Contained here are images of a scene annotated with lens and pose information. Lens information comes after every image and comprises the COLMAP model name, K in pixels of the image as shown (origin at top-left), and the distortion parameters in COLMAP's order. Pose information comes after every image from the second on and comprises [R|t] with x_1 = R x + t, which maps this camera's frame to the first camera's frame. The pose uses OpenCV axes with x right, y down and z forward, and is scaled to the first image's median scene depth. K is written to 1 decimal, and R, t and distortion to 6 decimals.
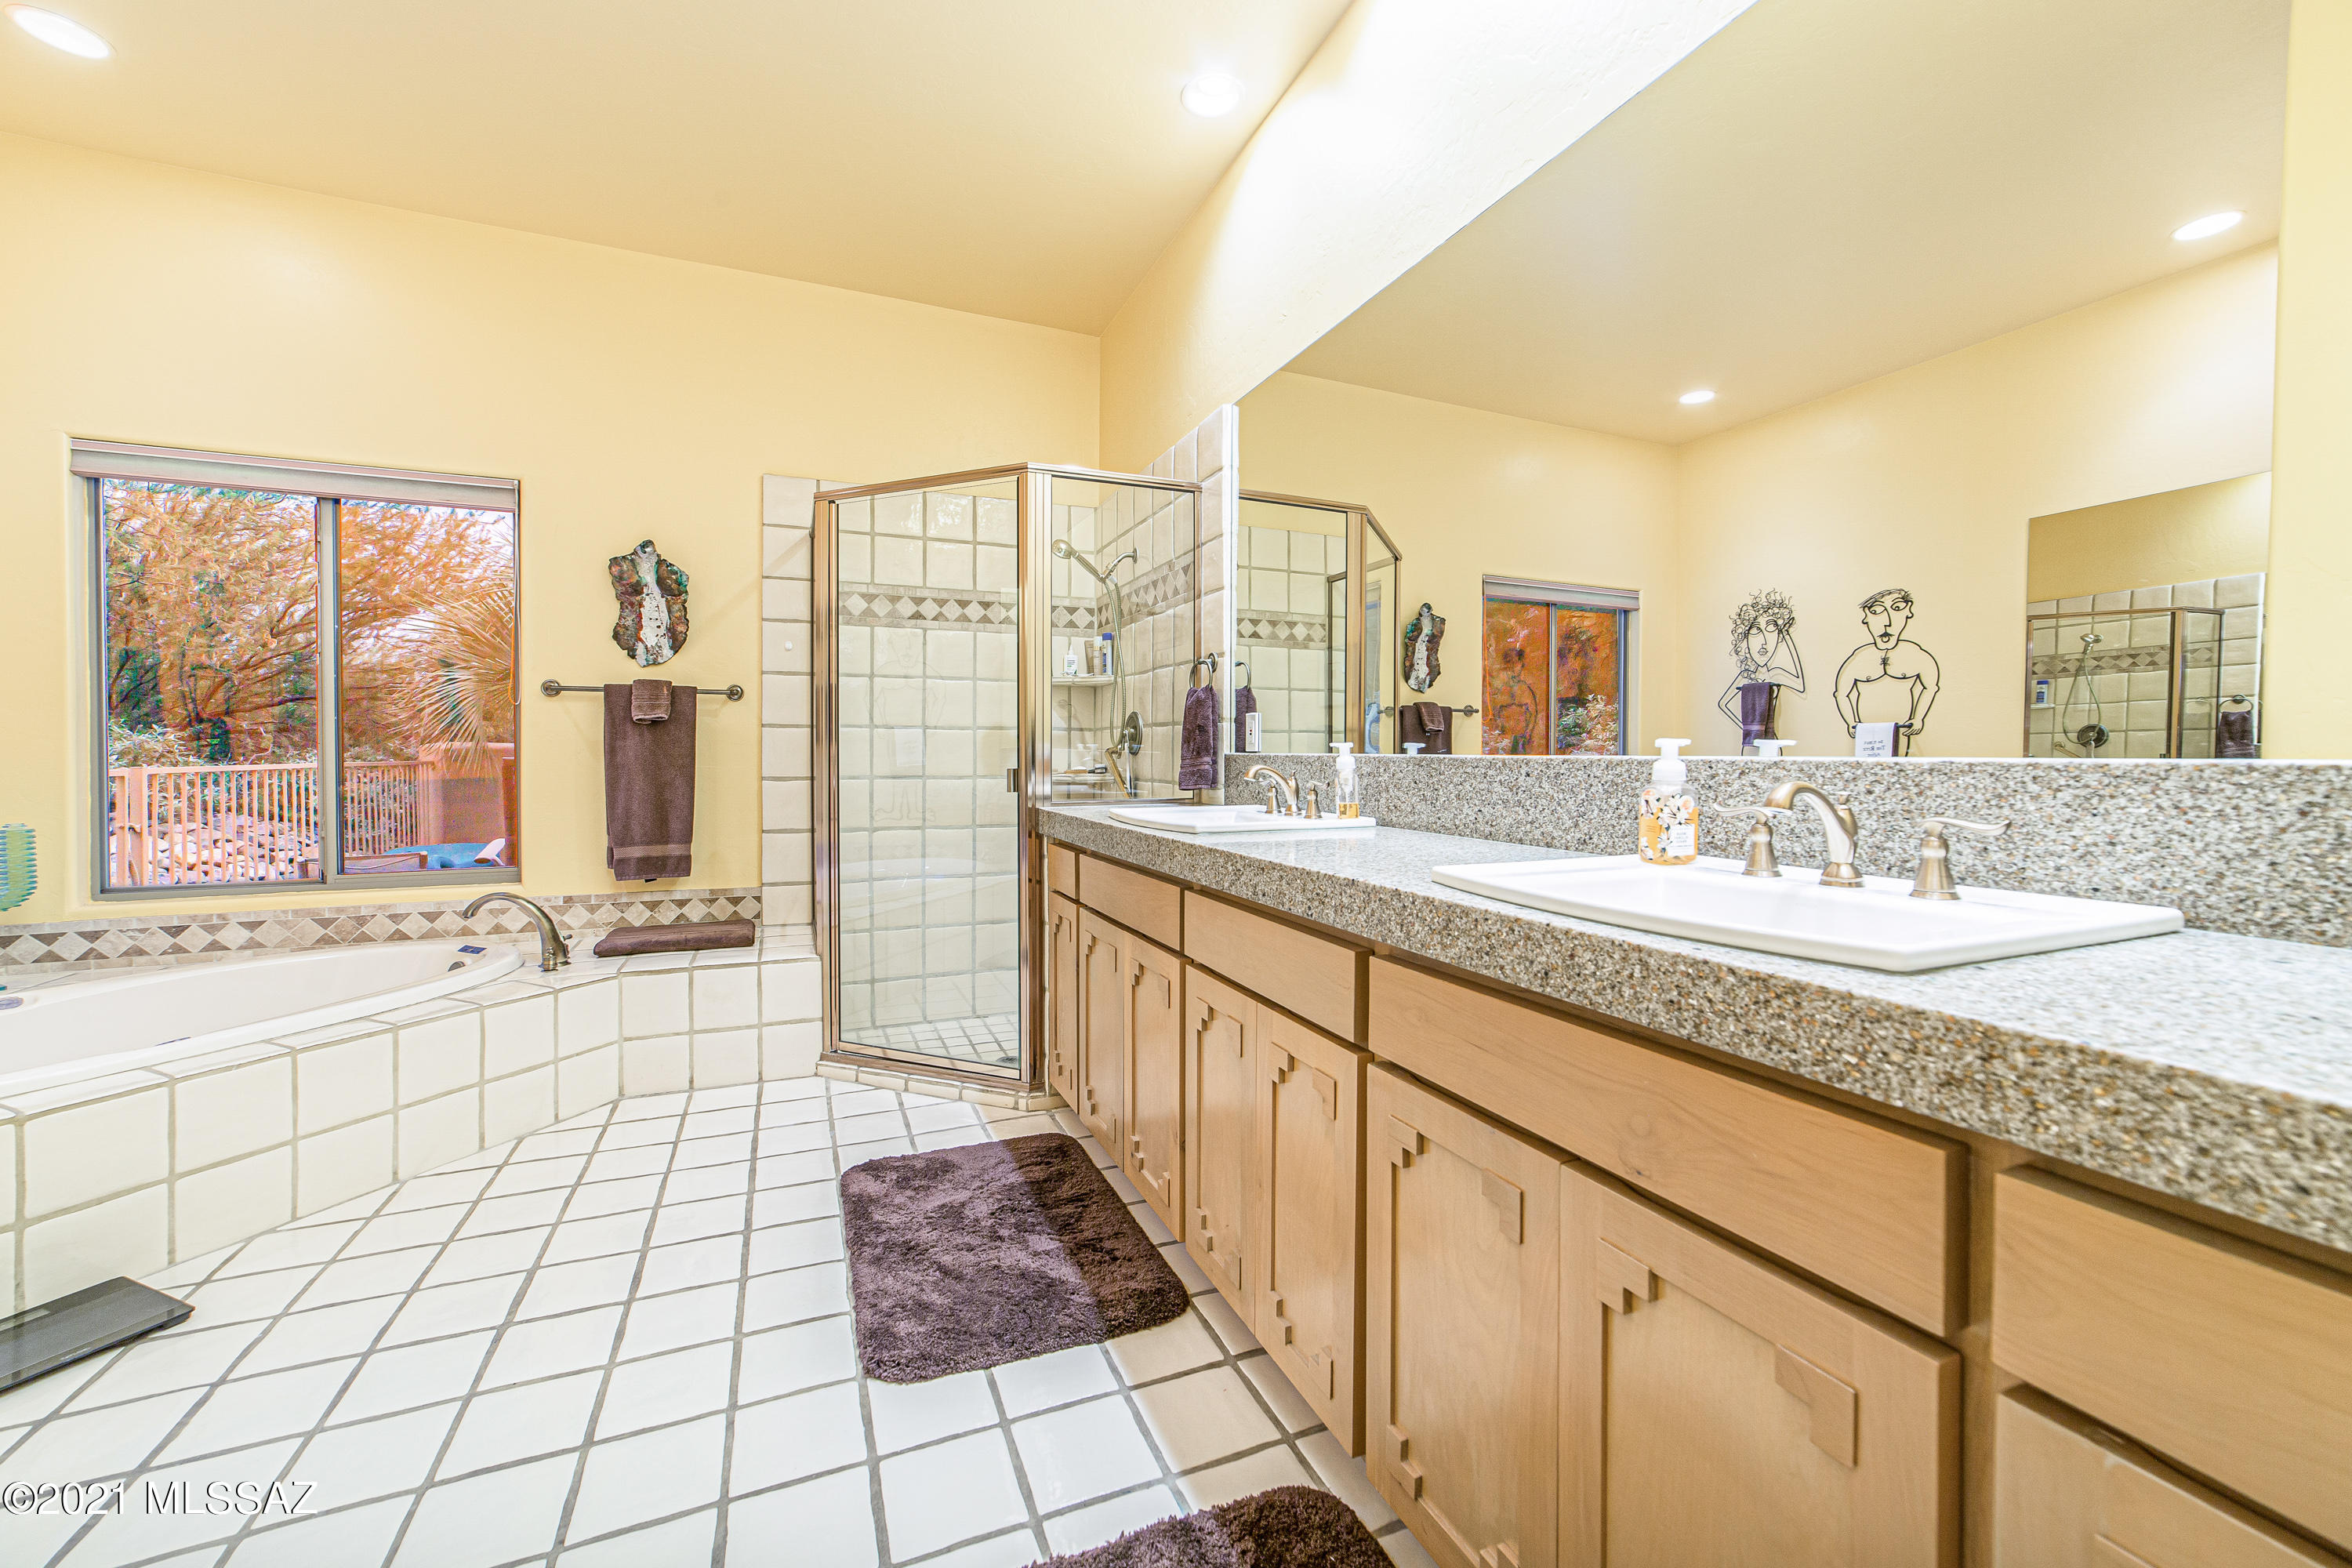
lens RADIAL K [[912.5, 0, 1167.3], [0, 912.5, 766.5], [0, 0, 1]] dist [-0.024501, 0.009243]
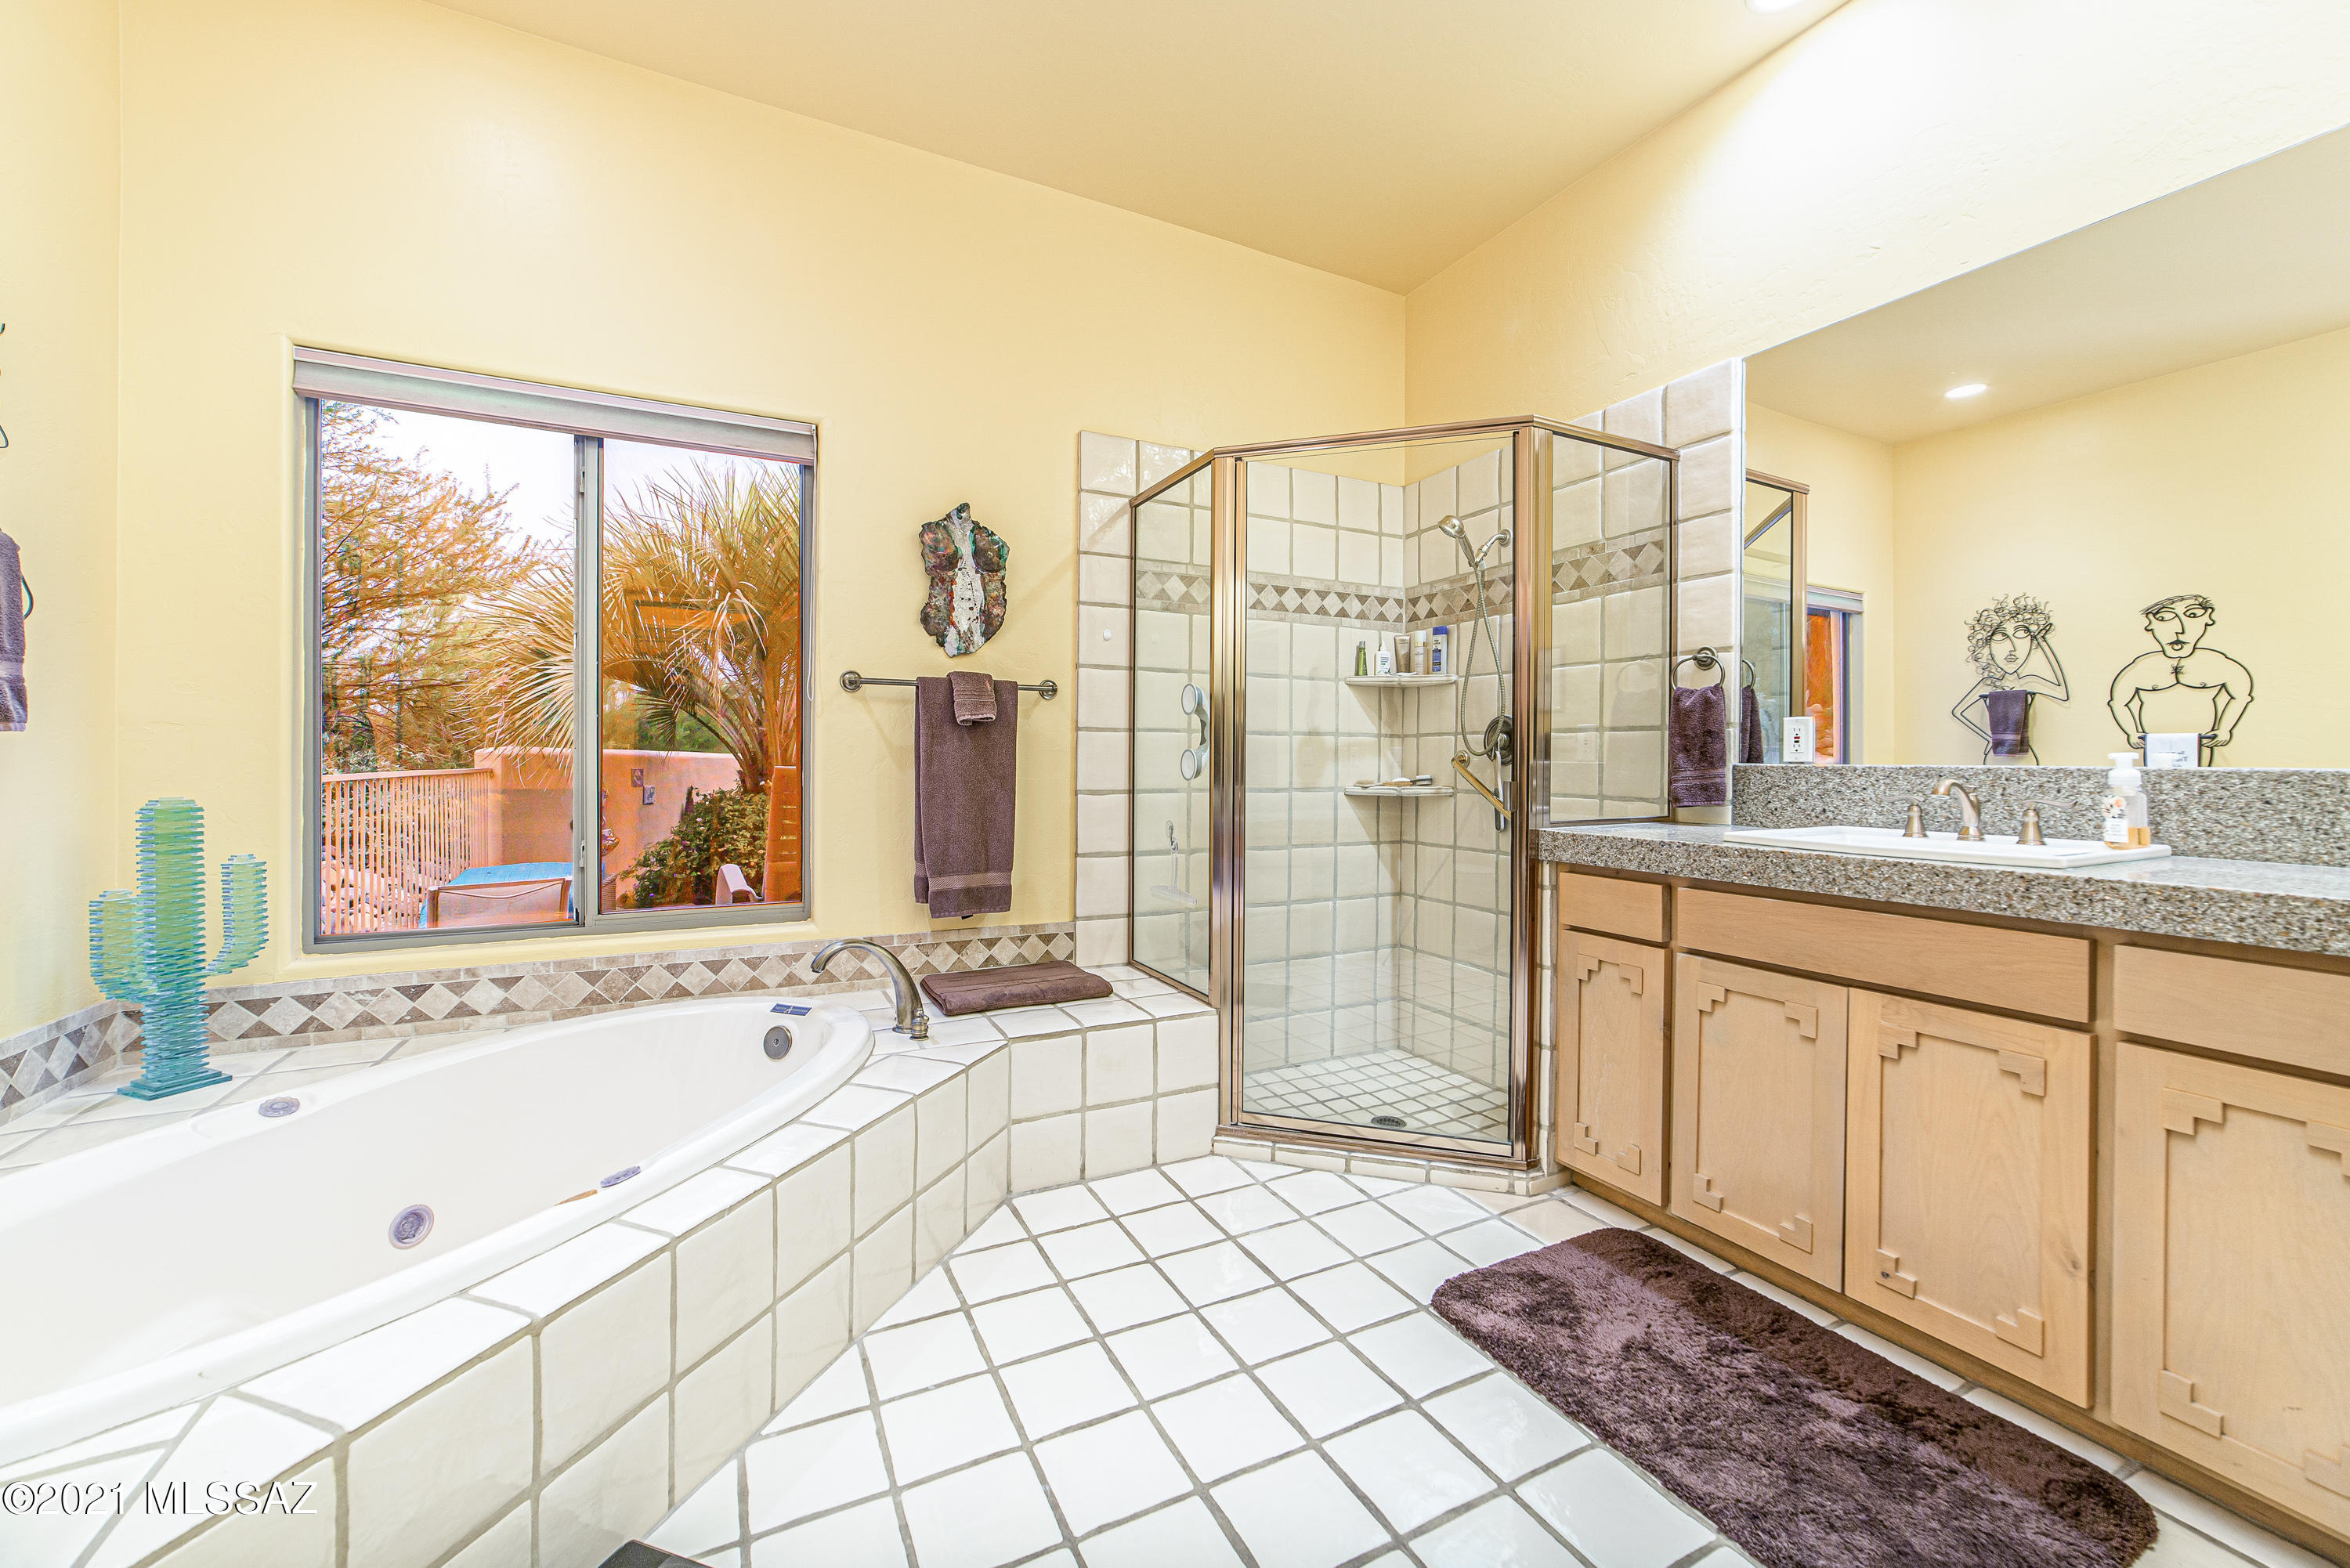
lens RADIAL K [[911.7, 0, 1168.6], [0, 911.7, 766.0], [0, 0, 1]] dist [-0.024501, 0.009243]
pose [[0.997649, 0.003163, 0.068465, -0.445960], [-0.002496, 0.999949, -0.009826, -0.002966], [-0.068492, 0.009632, 0.997605, 0.164038]]
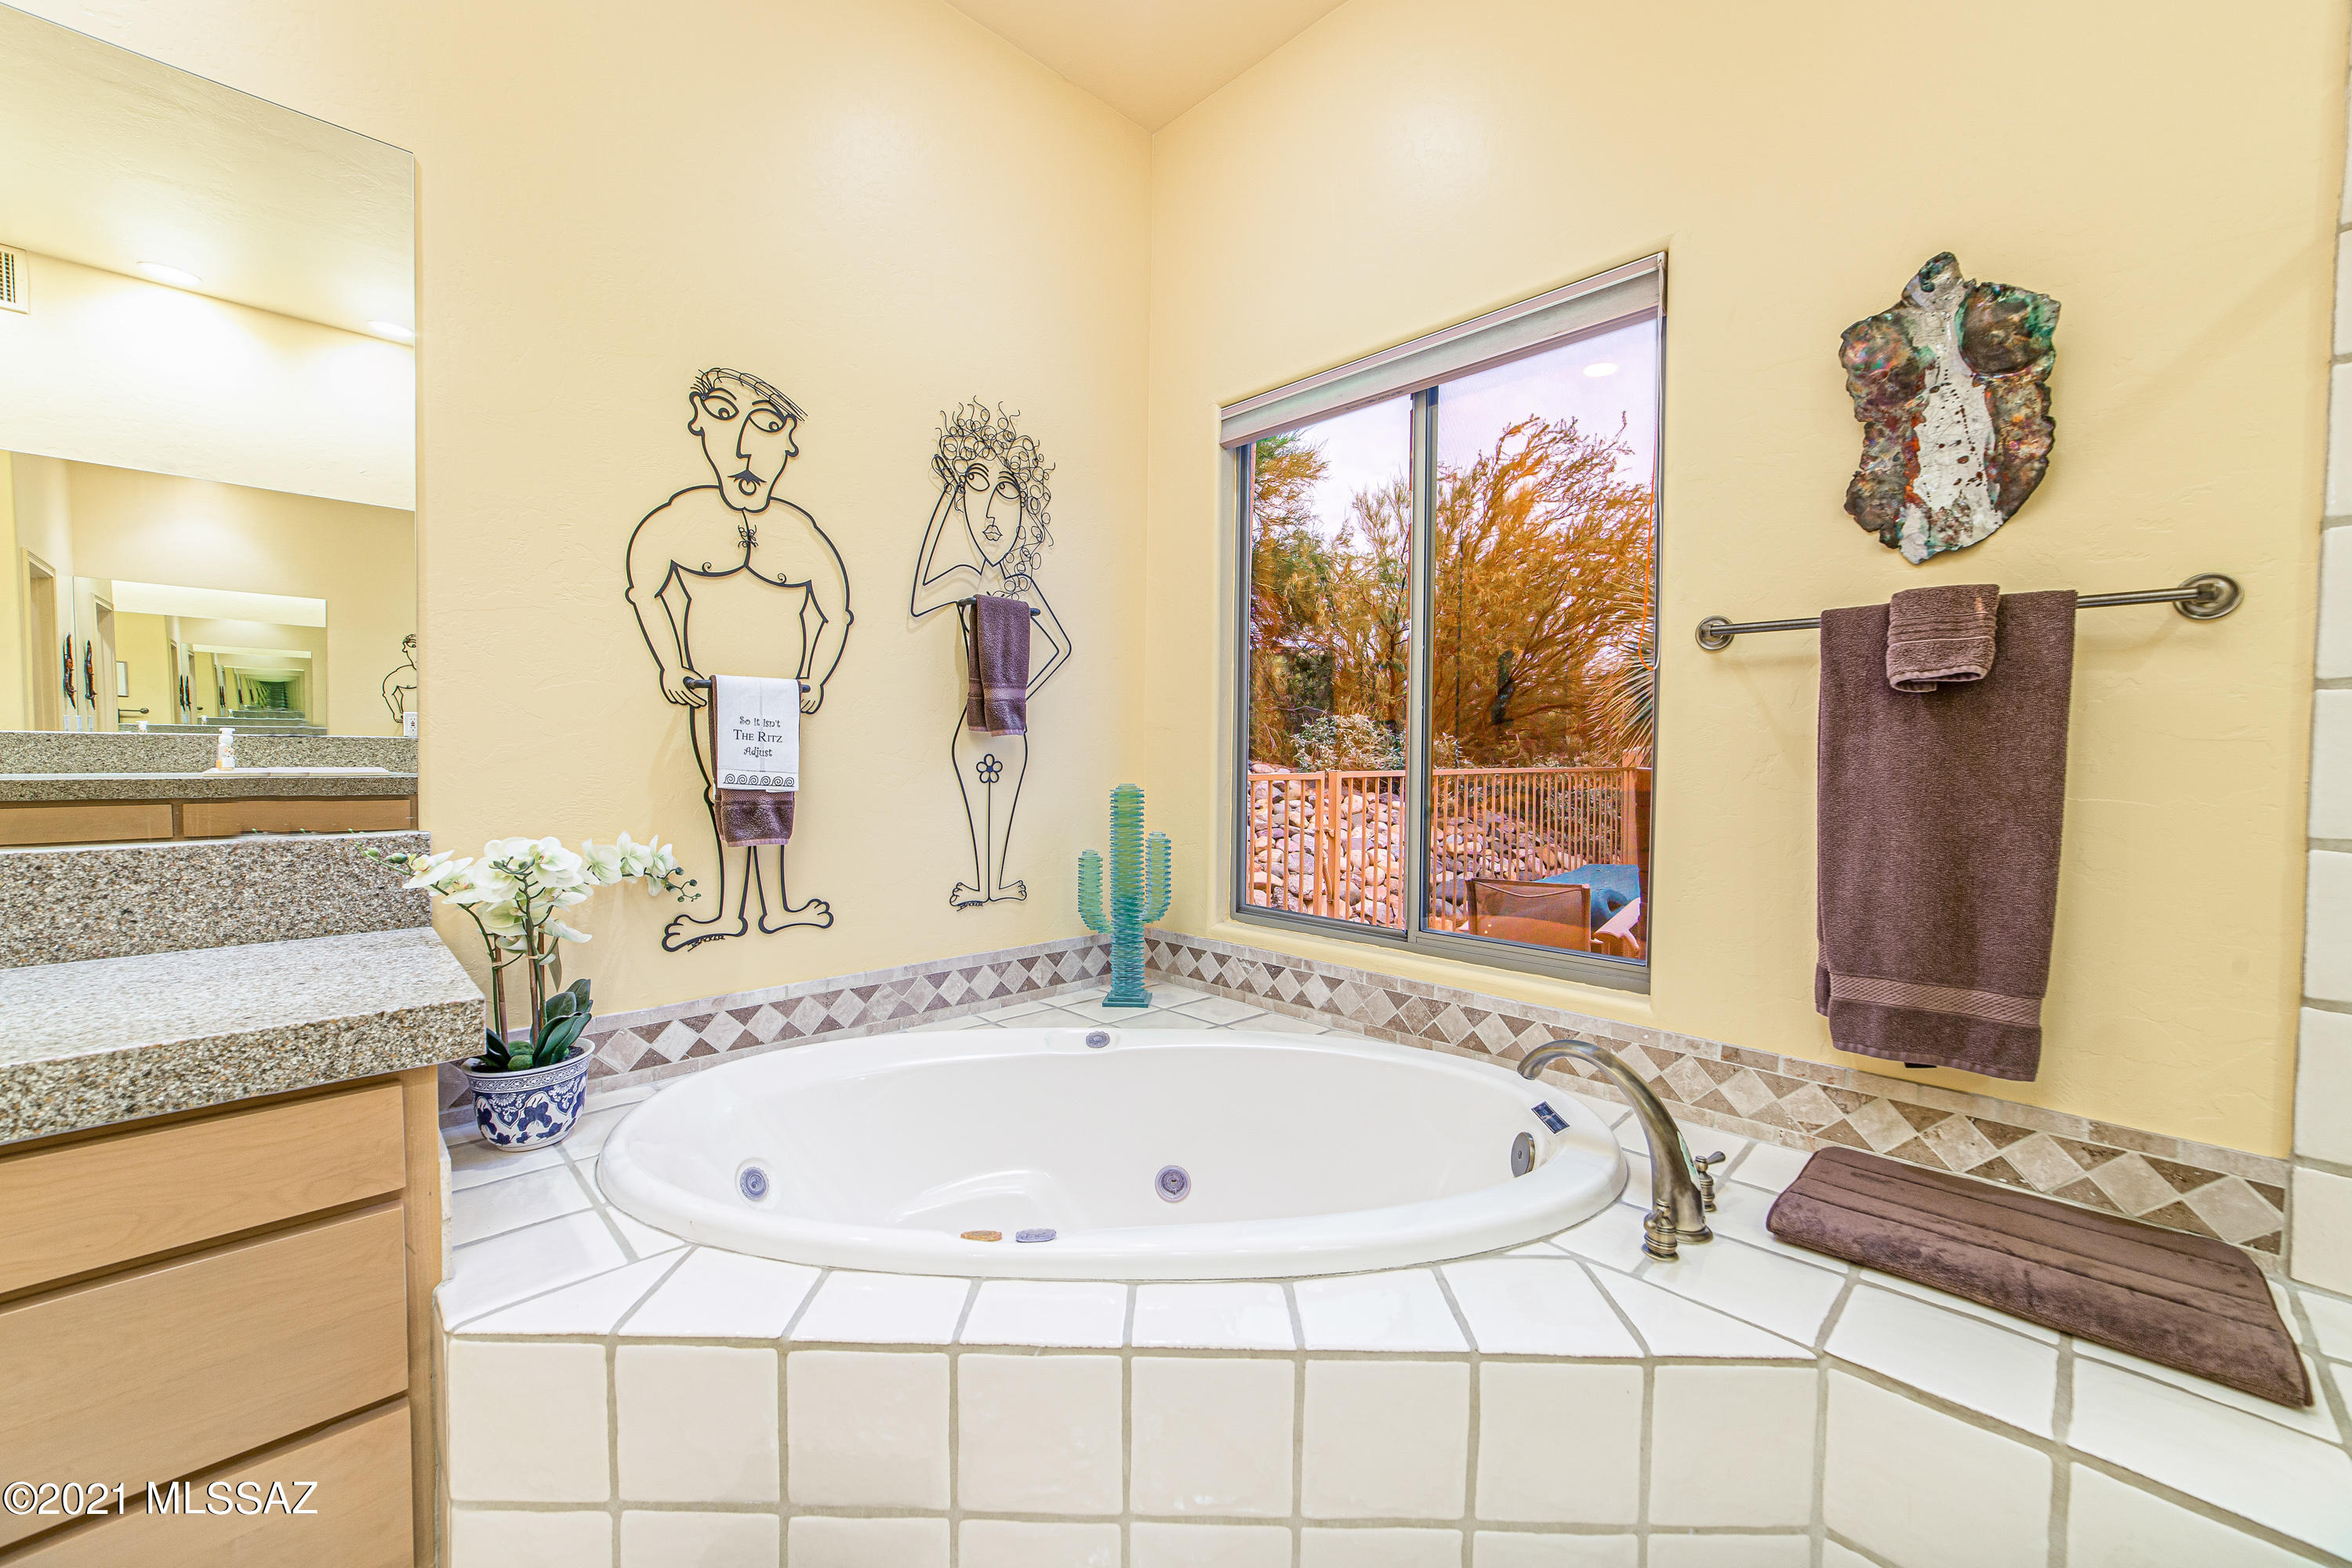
lens RADIAL K [[912.5, 0, 1181.6], [0, 912.5, 775.5], [0, 0, 1]] dist [-0.024501, 0.009243]
pose [[0.370361, 0.025678, -0.928533, -0.312460], [-0.022721, 0.999569, 0.018580, -0.008991], [0.928610, 0.014216, 0.370785, 0.524301]]
